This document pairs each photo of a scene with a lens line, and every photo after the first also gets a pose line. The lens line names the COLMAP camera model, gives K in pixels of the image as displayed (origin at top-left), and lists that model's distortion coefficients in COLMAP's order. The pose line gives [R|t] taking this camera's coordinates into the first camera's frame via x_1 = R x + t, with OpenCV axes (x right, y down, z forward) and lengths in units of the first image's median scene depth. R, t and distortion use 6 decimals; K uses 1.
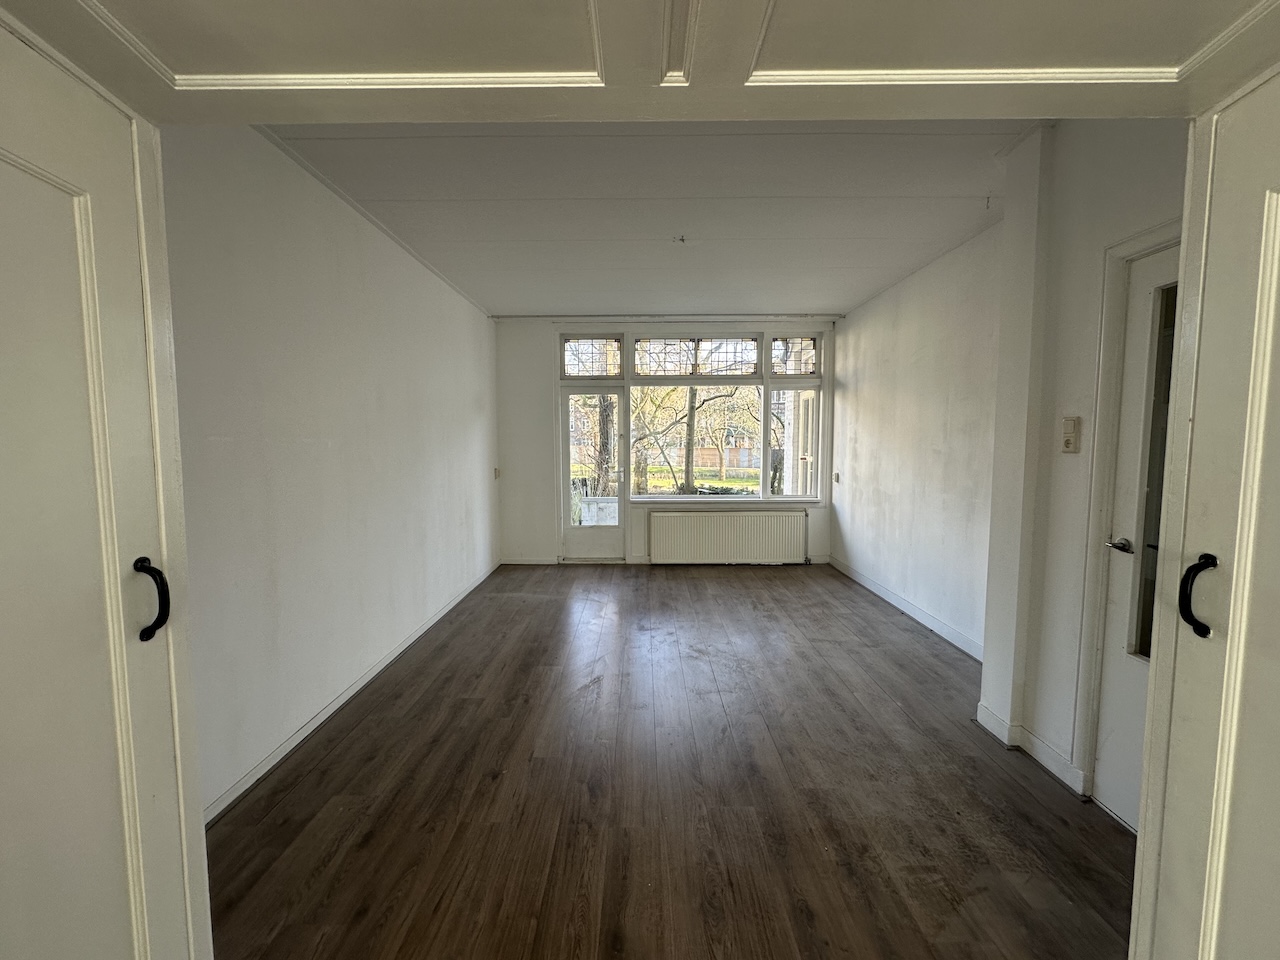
lens RADIAL K [[514.4, 0, 639.5], [0, 514.4, 479.1], [0, 0, 1]] dist [0.000270, 0.000026]
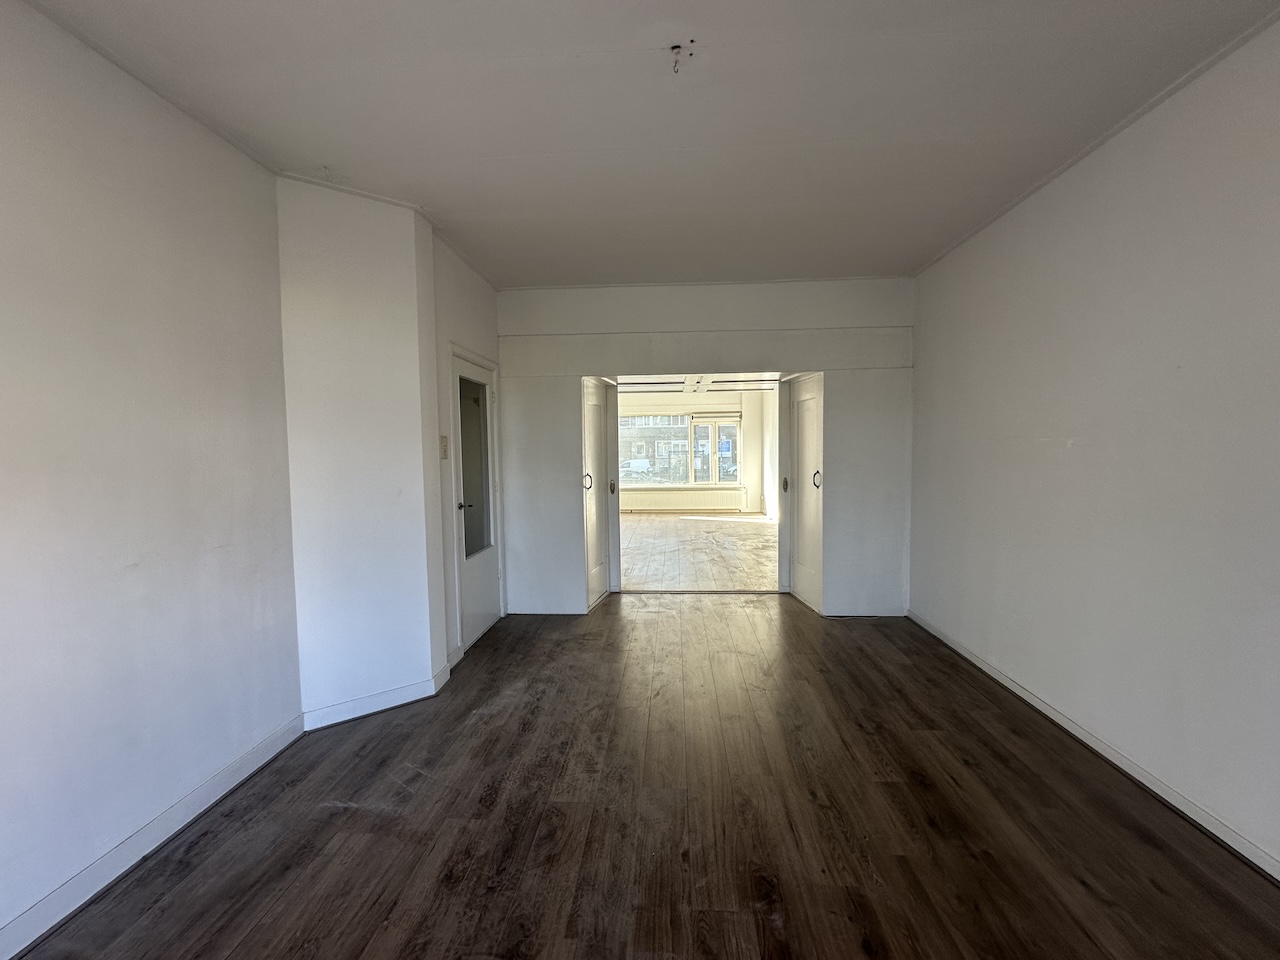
lens RADIAL K [[514.4, 0, 637.1], [0, 514.4, 476.6], [0, 0, 1]] dist [0.000270, 0.000026]
pose [[-0.997601, 0.012998, 0.067996, 0.110869], [0.021713, 0.991402, 0.129038, -0.139046], [-0.065734, 0.130204, -0.989306, 1.877749]]
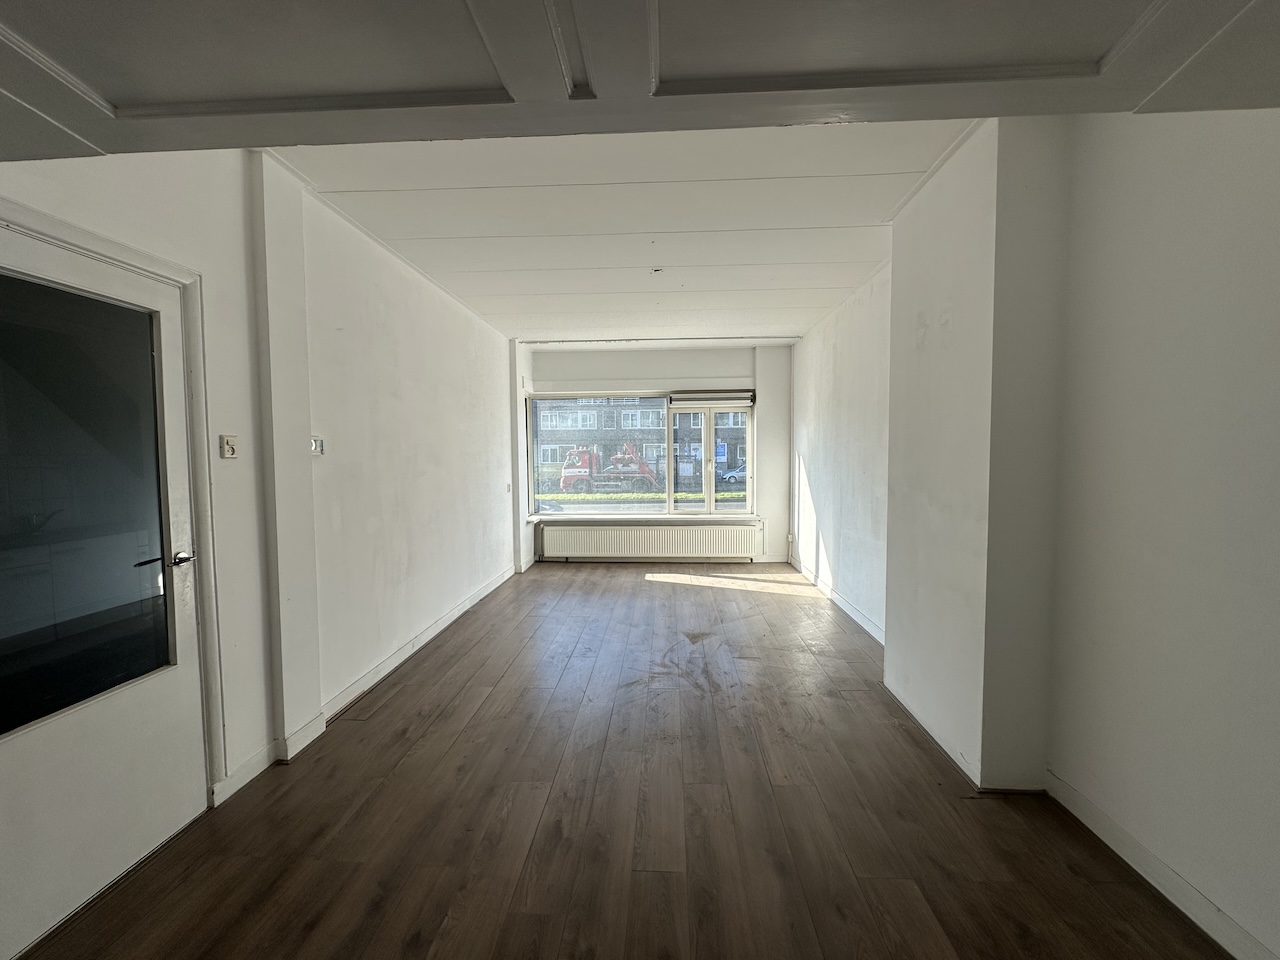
lens RADIAL K [[514.4, 0, 641.7], [0, 514.4, 480.3], [0, 0, 1]] dist [0.000270, 0.000026]
pose [[-0.998800, 0.011490, 0.047608, 0.100257], [0.017533, 0.991550, 0.128532, -0.129126], [-0.045729, 0.129213, -0.990562, 1.749467]]
